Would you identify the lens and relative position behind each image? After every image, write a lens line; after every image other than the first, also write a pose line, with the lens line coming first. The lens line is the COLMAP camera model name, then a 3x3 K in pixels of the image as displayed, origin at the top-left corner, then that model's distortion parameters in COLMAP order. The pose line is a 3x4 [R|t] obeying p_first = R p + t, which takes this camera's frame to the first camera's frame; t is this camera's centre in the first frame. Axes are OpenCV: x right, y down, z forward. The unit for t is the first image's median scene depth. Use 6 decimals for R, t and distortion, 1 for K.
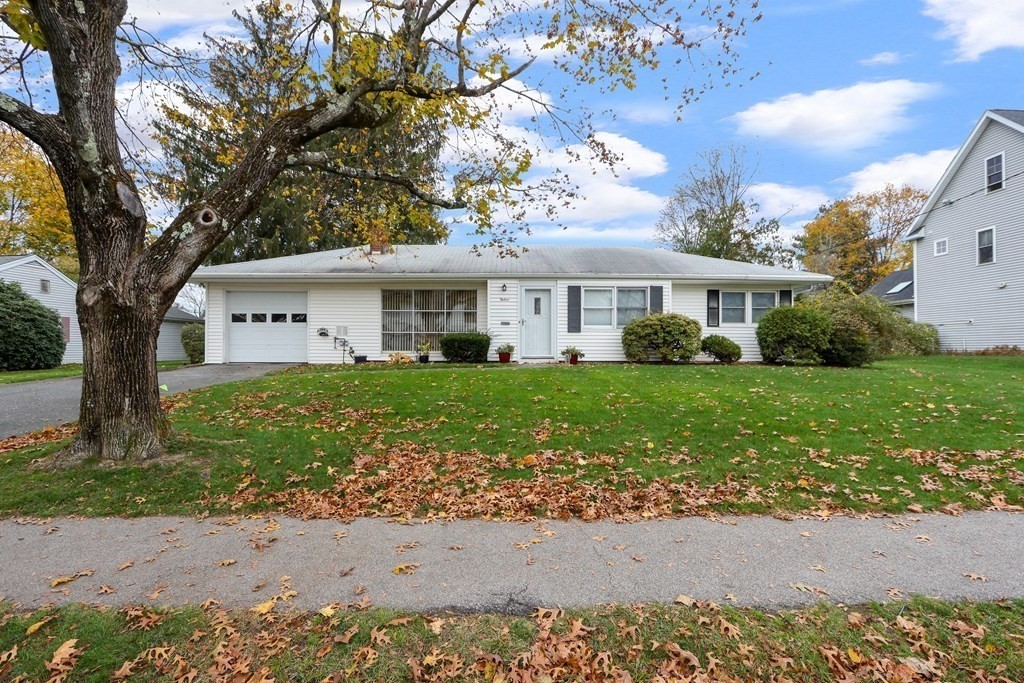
lens RADIAL K [[465.7, 0, 511.3], [0, 465.7, 340.7], [0, 0, 1]] dist [-0.011661, 0.000102]
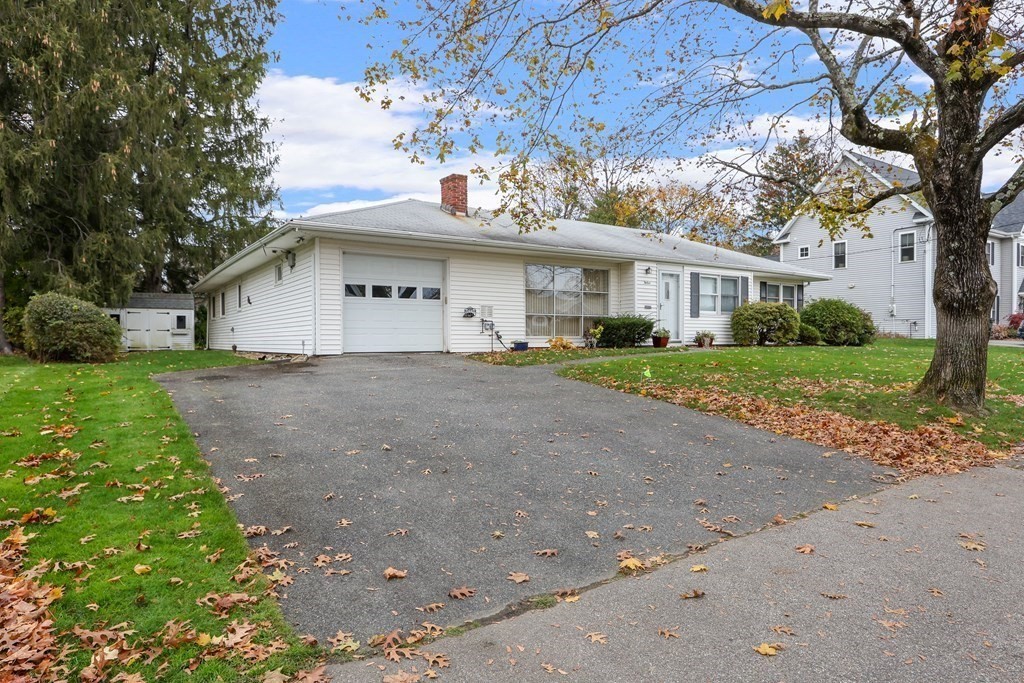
lens RADIAL K [[615.6, 0, 515.3], [0, 615.6, 340.8], [0, 0, 1]] dist [0.002926, 0.000214]
pose [[0.831516, -0.007000, 0.555456, -0.947615], [-0.004614, 0.999799, 0.019508, 0.009167], [-0.555481, -0.018784, 0.831317, 0.076693]]
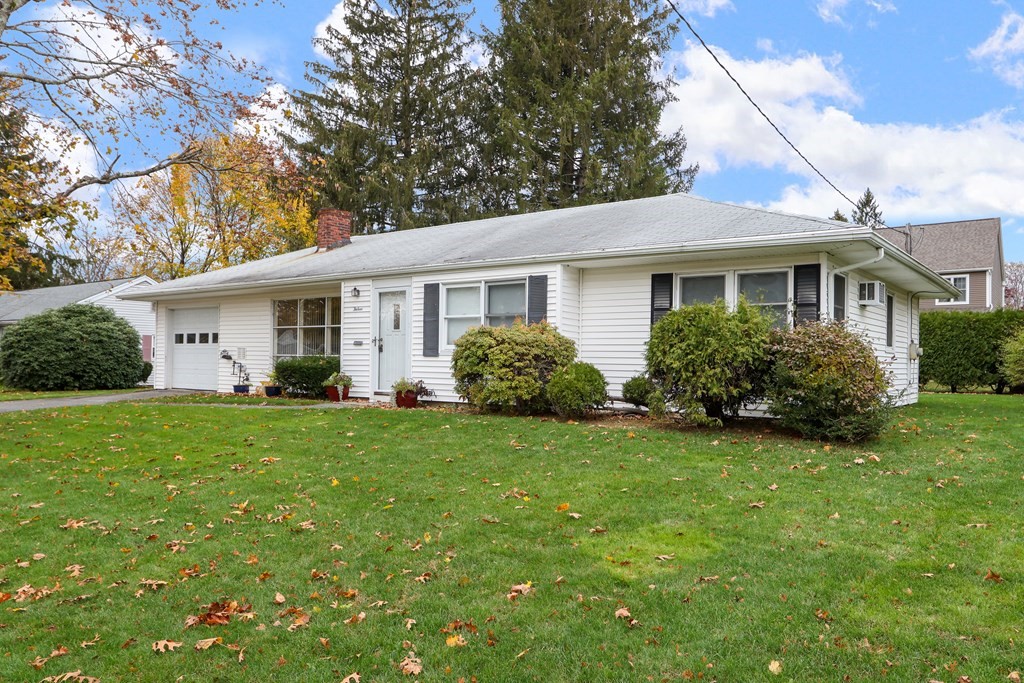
lens RADIAL K [[751.2, 0, 510.6], [0, 751.2, 347.2], [0, 0, 1]] dist [-0.001419, 0.000057]
pose [[0.798168, -0.004588, -0.602418, 0.830610], [-0.000745, 0.999963, -0.008604, -0.021589], [0.602435, 0.007316, 0.798134, 0.238367]]
